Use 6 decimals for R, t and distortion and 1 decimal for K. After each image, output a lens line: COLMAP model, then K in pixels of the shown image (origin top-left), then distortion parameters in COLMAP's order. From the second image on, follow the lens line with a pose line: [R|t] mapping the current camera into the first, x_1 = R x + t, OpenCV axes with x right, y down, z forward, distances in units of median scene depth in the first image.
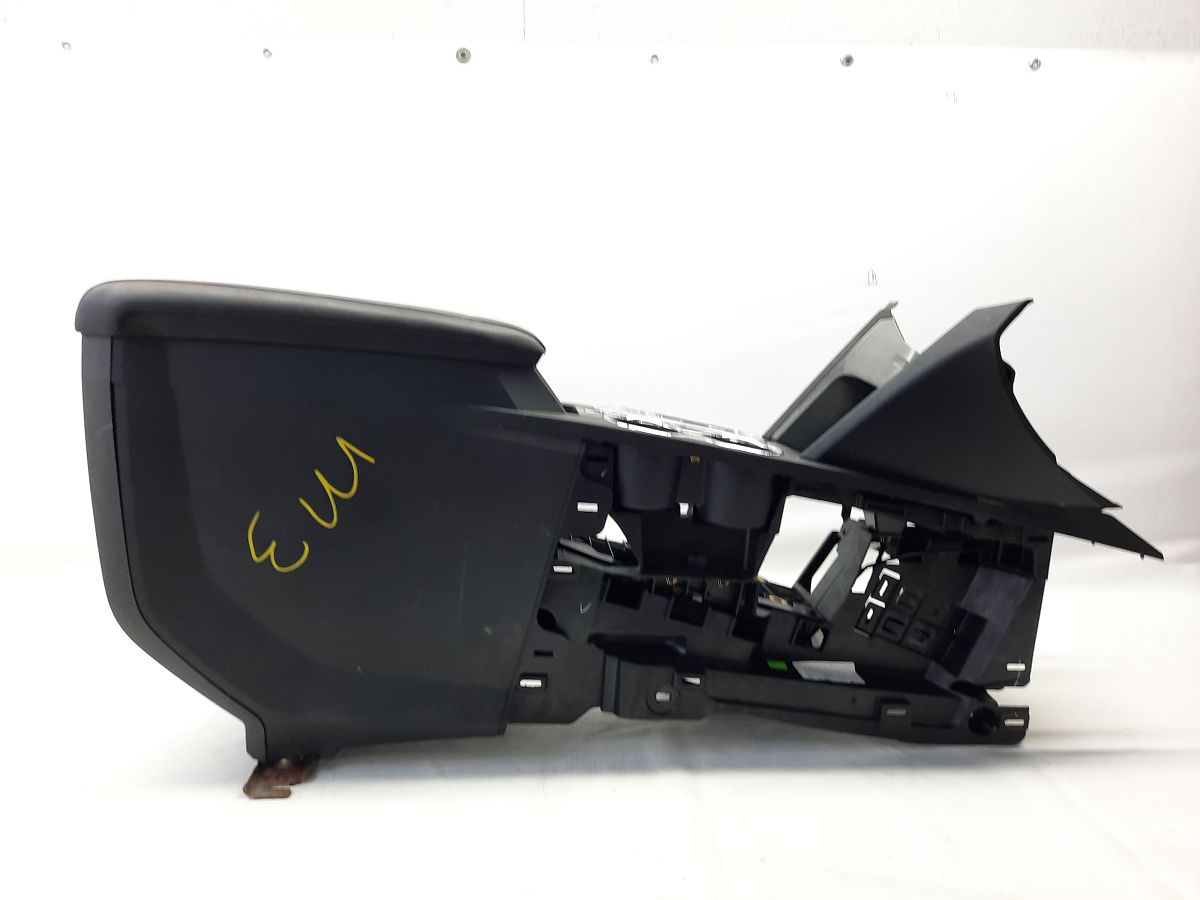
lens RADIAL K [[890.8, 0, 591.9], [0, 890.8, 446.9], [0, 0, 1]] dist [-0.007634, -0.004530]
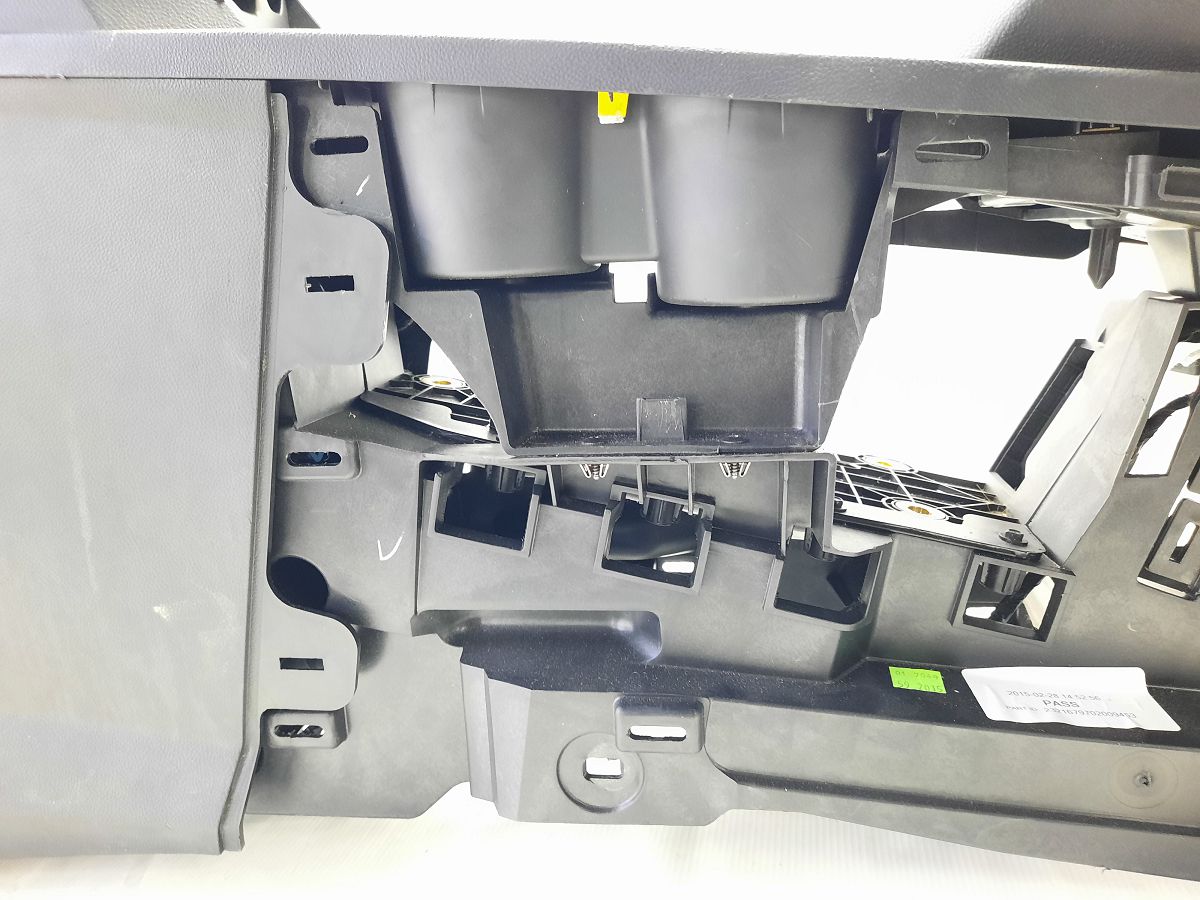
lens RADIAL K [[890.8, 0, 609.2], [0, 890.8, 457.5], [0, 0, 1]] dist [-0.007634, -0.004530]
pose [[0.968709, -0.063371, -0.239974, 0.181913], [0.081440, 0.994482, 0.066135, 0.118742], [0.234459, -0.083609, 0.968524, 0.624727]]
